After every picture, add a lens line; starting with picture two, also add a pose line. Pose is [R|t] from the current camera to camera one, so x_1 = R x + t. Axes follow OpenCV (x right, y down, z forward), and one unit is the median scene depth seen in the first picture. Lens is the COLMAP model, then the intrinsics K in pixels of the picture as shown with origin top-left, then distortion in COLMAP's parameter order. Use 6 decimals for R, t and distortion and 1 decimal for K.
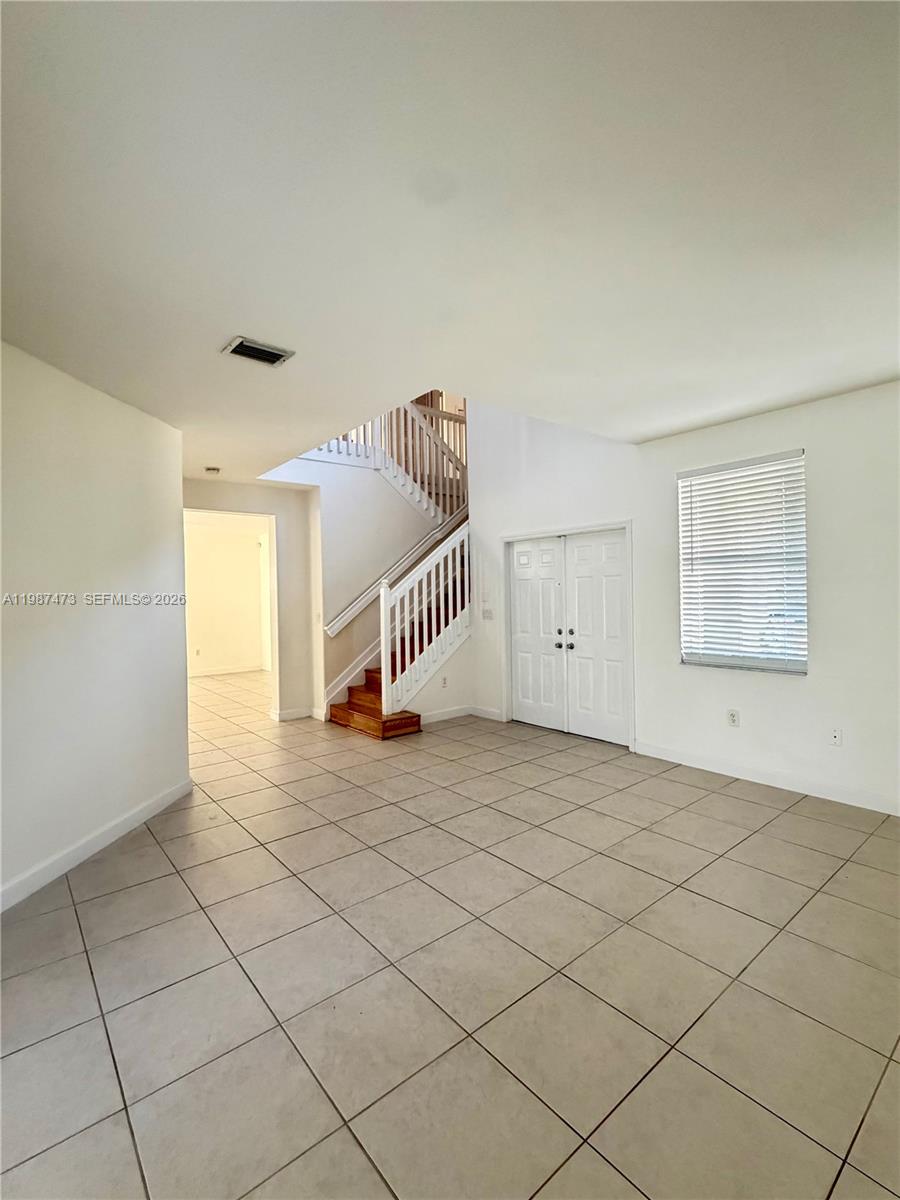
lens RADIAL K [[544.8, 0, 448.7], [0, 544.8, 598.7], [0, 0, 1]] dist [-0.000667, -0.000088]
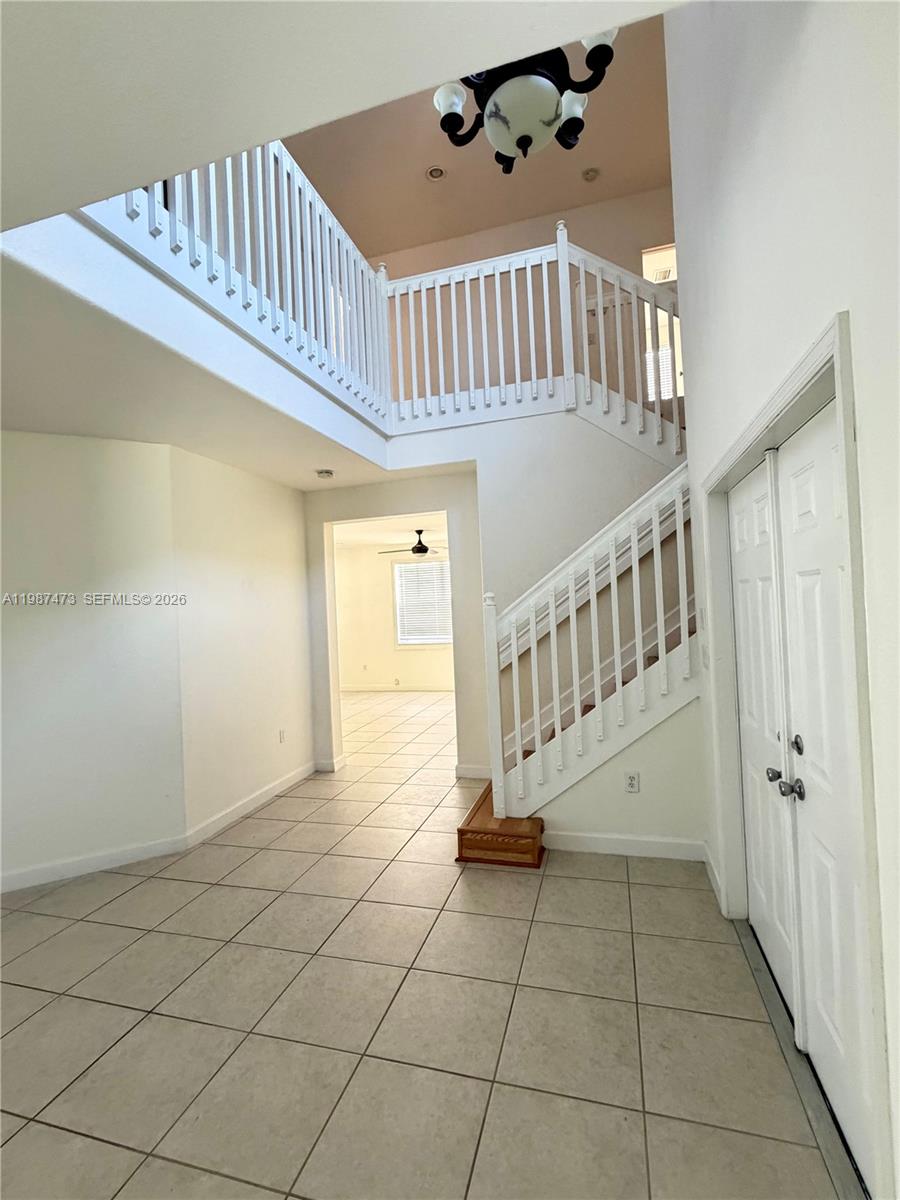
lens RADIAL K [[544.8, 0, 450.7], [0, 544.8, 594.7], [0, 0, 1]] dist [-0.000667, -0.000088]
pose [[0.562452, -0.017199, -0.826651, 0.381426], [0.025648, 0.999665, -0.003347, -0.034191], [0.826432, -0.019319, 0.562705, 0.658553]]
